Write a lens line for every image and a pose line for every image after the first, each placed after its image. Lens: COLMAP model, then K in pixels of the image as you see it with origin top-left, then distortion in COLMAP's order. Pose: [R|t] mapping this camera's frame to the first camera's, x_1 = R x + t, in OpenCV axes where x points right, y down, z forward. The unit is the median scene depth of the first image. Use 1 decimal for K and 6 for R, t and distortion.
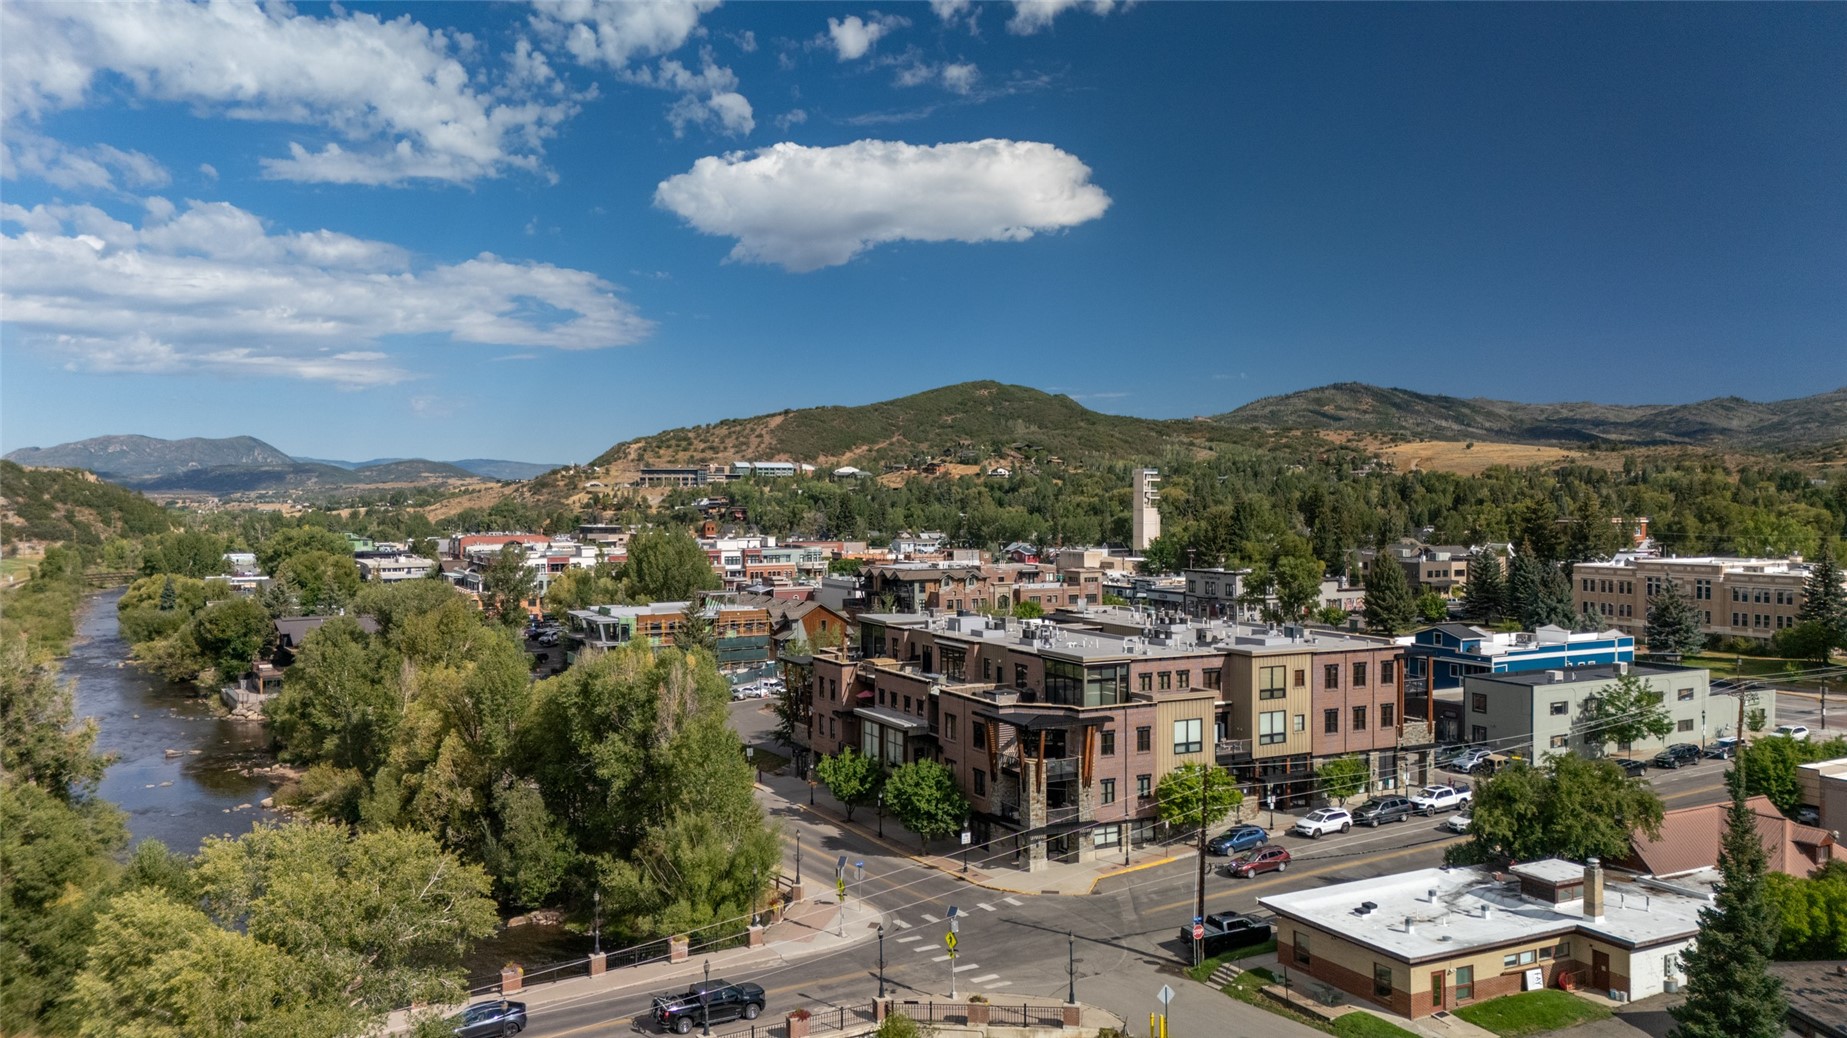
lens RADIAL K [[1372.0, 0, 940.3], [0, 1372.0, 518.2], [0, 0, 1]] dist [0.090451, -0.106377]
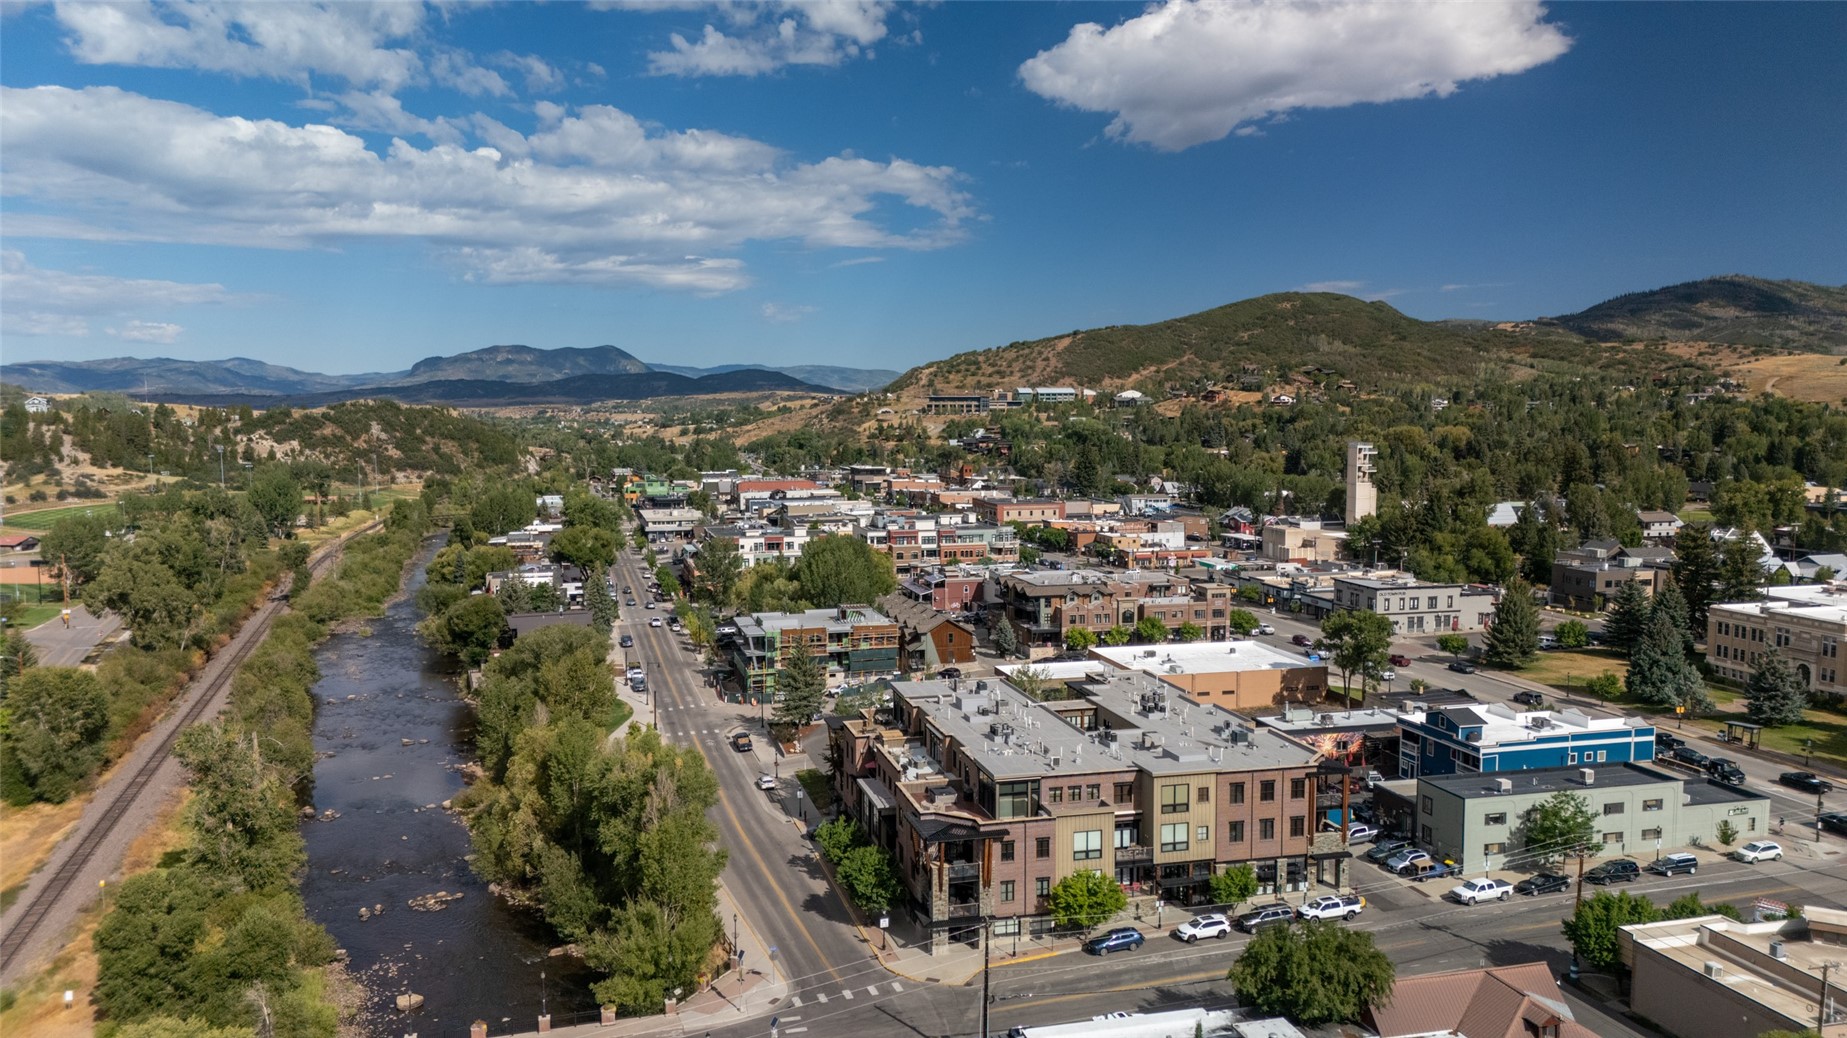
lens RADIAL K [[1372.0, 0, 940.3], [0, 1372.0, 518.2], [0, 0, 1]] dist [0.090451, -0.106377]
pose [[0.972631, 0.021614, -0.231349, 0.157336], [-0.004192, 0.997134, 0.075537, -0.099991], [0.232318, -0.072500, 0.969934, -0.068637]]
